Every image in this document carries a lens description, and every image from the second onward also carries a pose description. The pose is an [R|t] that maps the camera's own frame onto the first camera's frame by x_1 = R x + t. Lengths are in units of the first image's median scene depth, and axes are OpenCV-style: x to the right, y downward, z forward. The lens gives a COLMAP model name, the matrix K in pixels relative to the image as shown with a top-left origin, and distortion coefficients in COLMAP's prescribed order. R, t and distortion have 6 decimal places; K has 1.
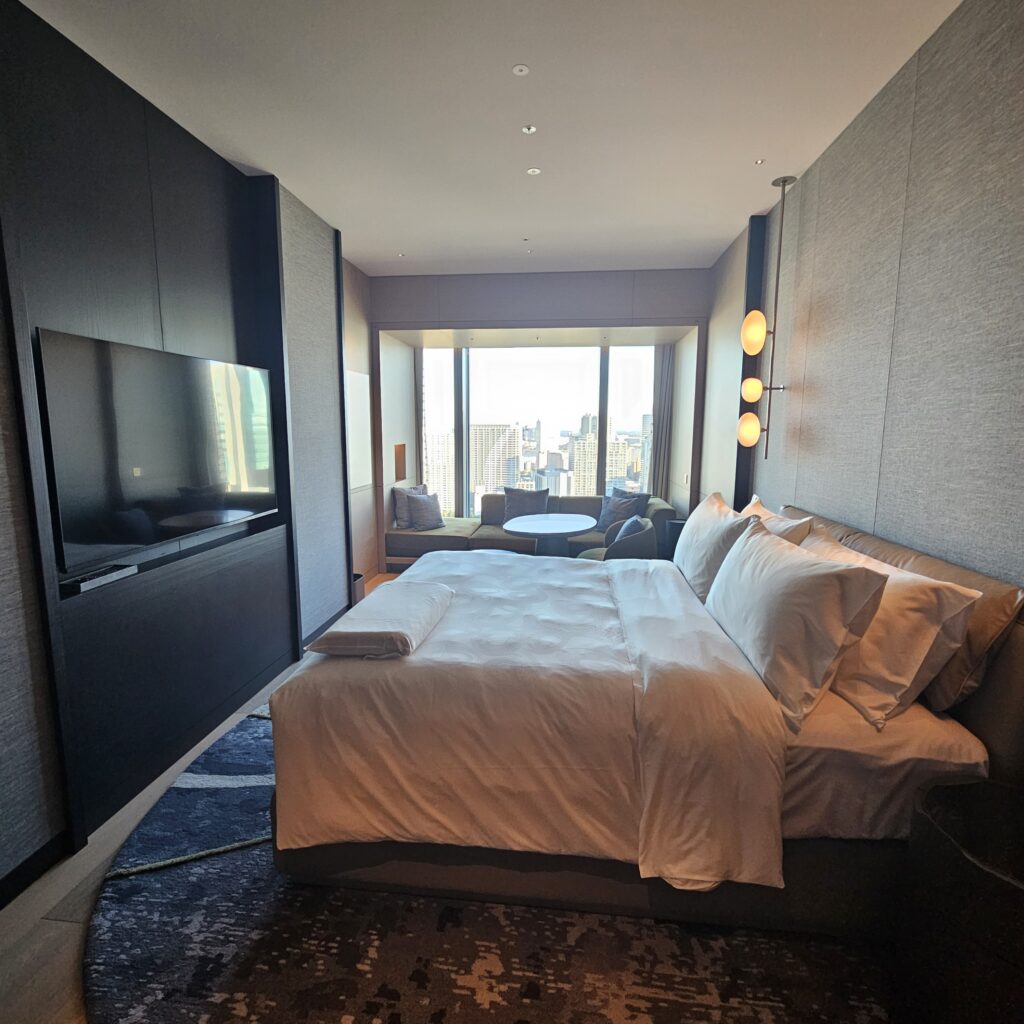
lens RADIAL K [[561.5, 0, 508.8], [0, 561.5, 508.3], [0, 0, 1]] dist [0.001117, -0.000464]
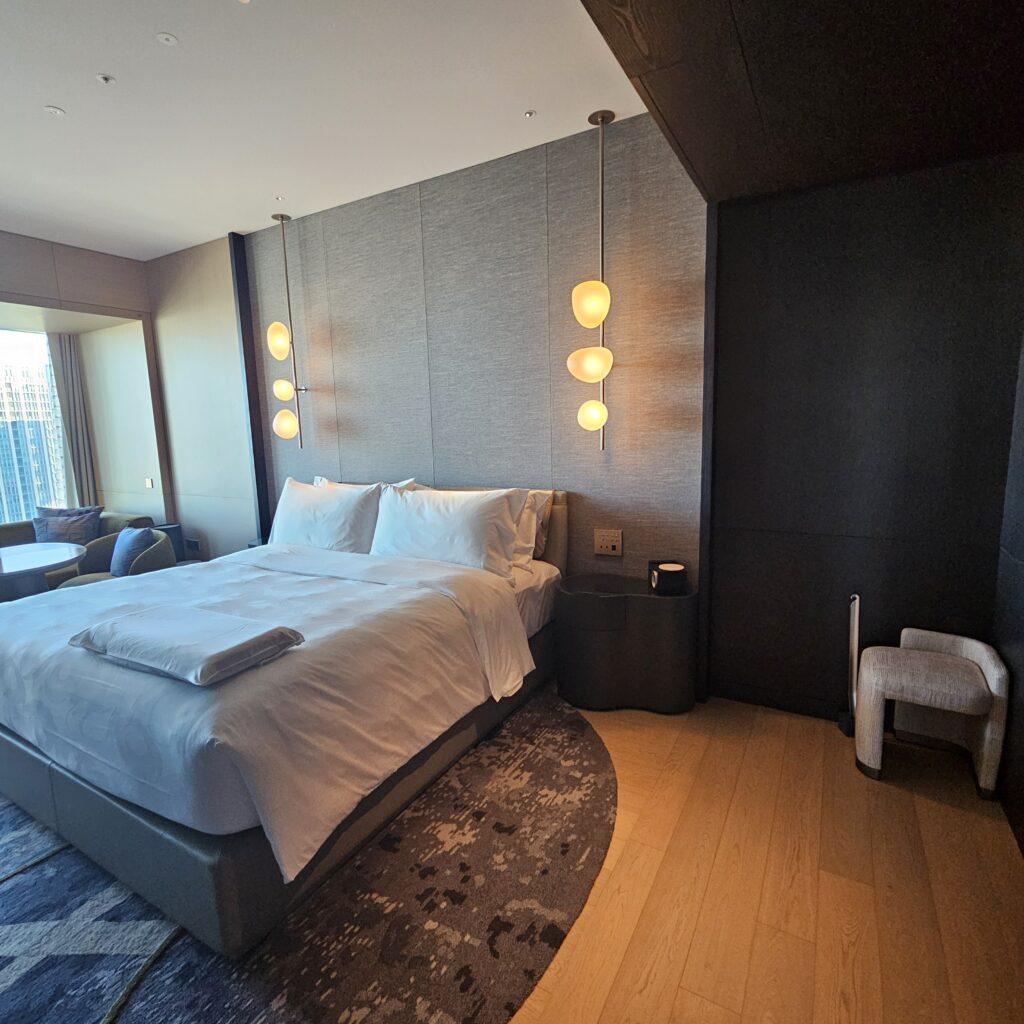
lens RADIAL K [[558.8, 0, 510.5], [0, 558.8, 507.5], [0, 0, 1]] dist [0.001113, -0.000726]
pose [[0.403548, -0.153202, 0.902041, -0.988923], [0.161770, 0.982297, 0.094461, -0.009335], [-0.900544, 0.107803, 0.421188, 0.242660]]
